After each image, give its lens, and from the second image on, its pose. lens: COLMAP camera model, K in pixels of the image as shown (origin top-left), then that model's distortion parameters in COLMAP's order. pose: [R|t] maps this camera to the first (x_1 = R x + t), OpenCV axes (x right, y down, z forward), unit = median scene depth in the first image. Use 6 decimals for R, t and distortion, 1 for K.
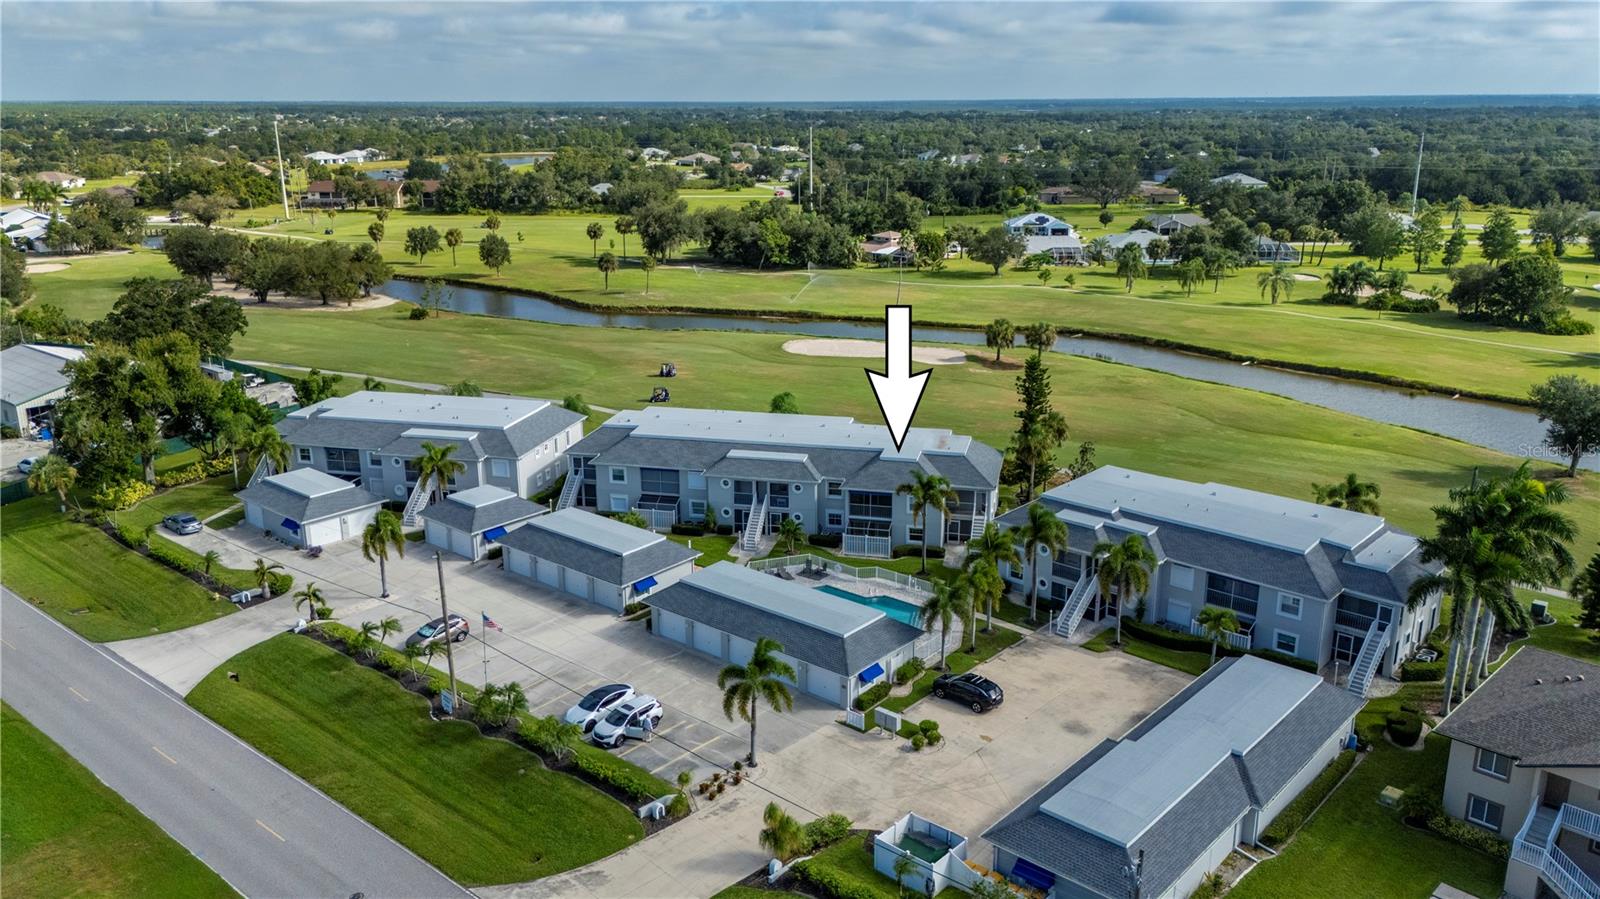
lens RADIAL K [[1193.5, 0, 776.9], [0, 1193.5, 451.4], [0, 0, 1]] dist [0.036296, -0.049690]
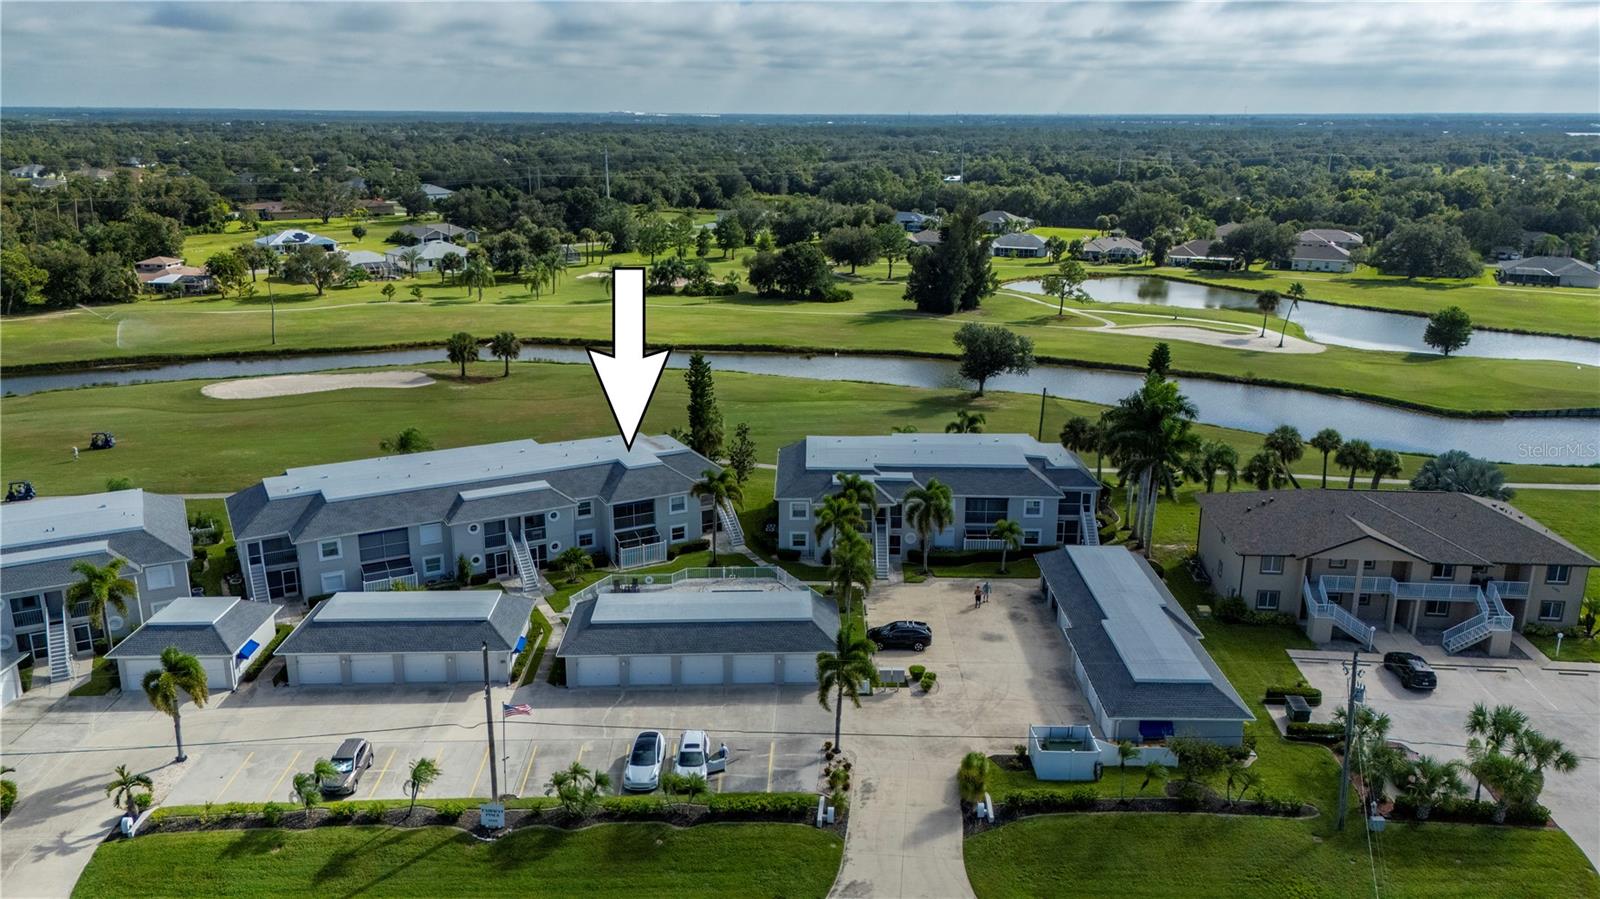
lens RADIAL K [[1193.5, 0, 776.9], [0, 1193.5, 451.4], [0, 0, 1]] dist [0.036296, -0.049690]
pose [[0.724405, -0.171764, 0.667634, -0.370412], [0.178047, 0.982221, 0.059512, -0.034471], [-0.665986, 0.075759, 0.742108, 0.126727]]
